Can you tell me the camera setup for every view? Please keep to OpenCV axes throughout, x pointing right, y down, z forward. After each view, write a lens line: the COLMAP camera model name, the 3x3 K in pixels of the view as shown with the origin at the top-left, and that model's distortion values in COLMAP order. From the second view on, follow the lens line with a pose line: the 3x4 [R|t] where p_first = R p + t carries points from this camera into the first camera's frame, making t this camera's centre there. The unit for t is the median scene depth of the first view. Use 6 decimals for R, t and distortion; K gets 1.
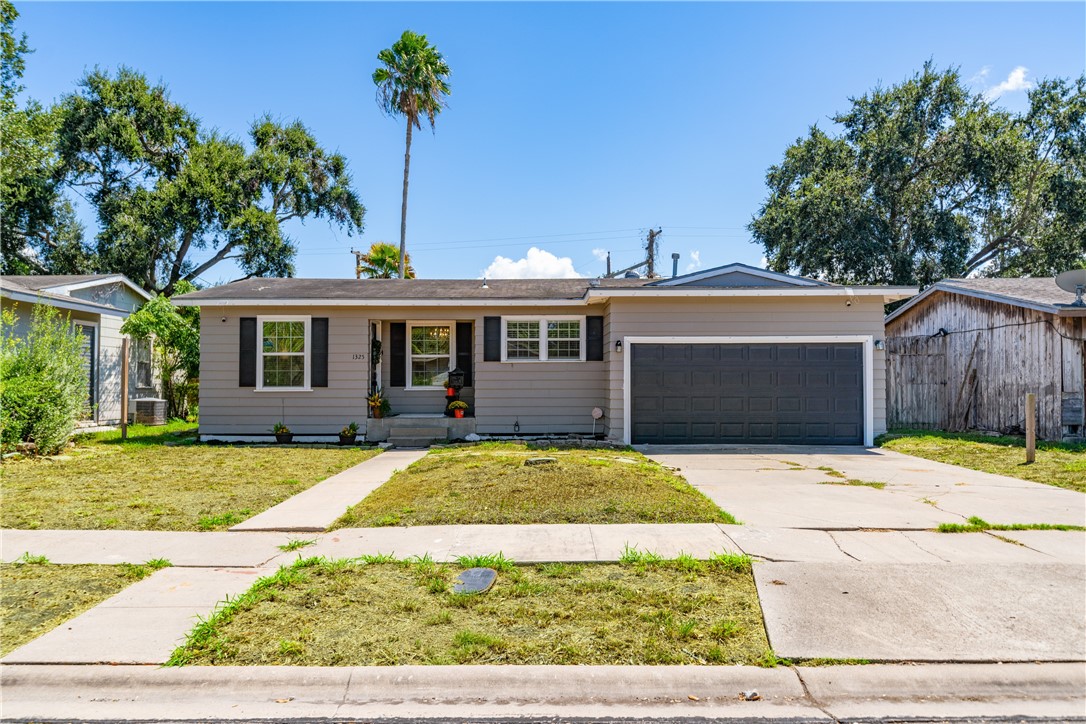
lens RADIAL K [[728.5, 0, 543.0], [0, 728.5, 362.0], [0, 0, 1]] dist [-0.005961, 0.000556]
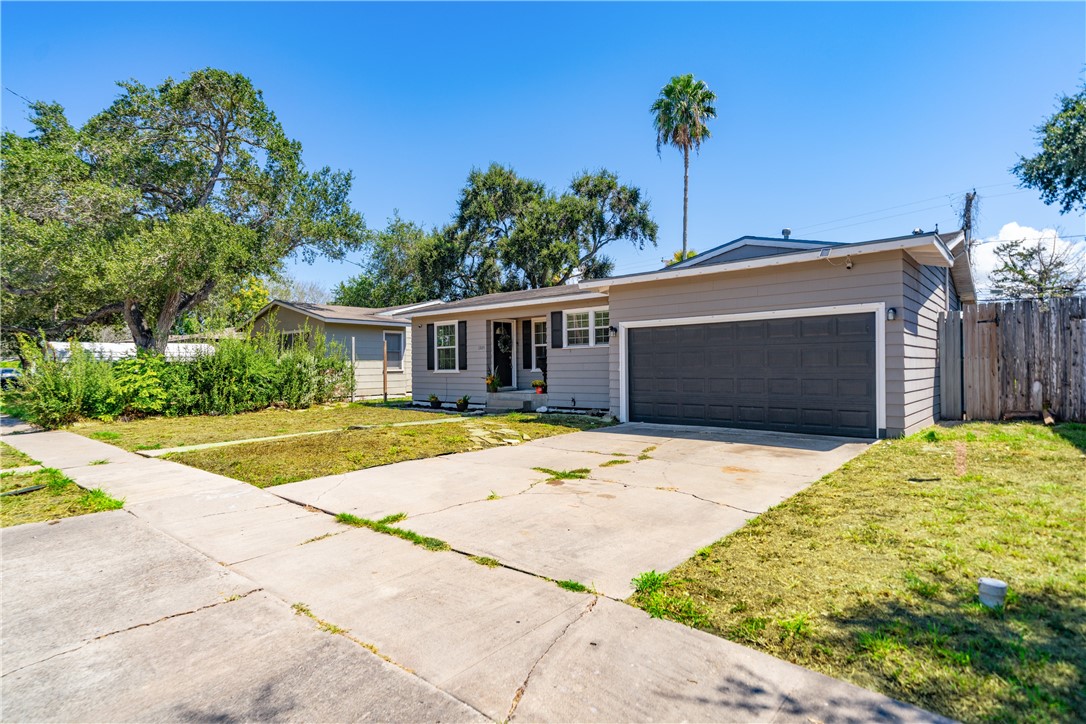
lens RADIAL K [[564.6, 0, 543.0], [0, 564.6, 362.0], [0, 0, 1]] dist [-0.001632, -0.000364]
pose [[0.759230, -0.014225, -0.650667, 0.528137], [0.032501, 0.999342, 0.016076, 0.006444], [0.650011, -0.033353, 0.759193, 0.264356]]
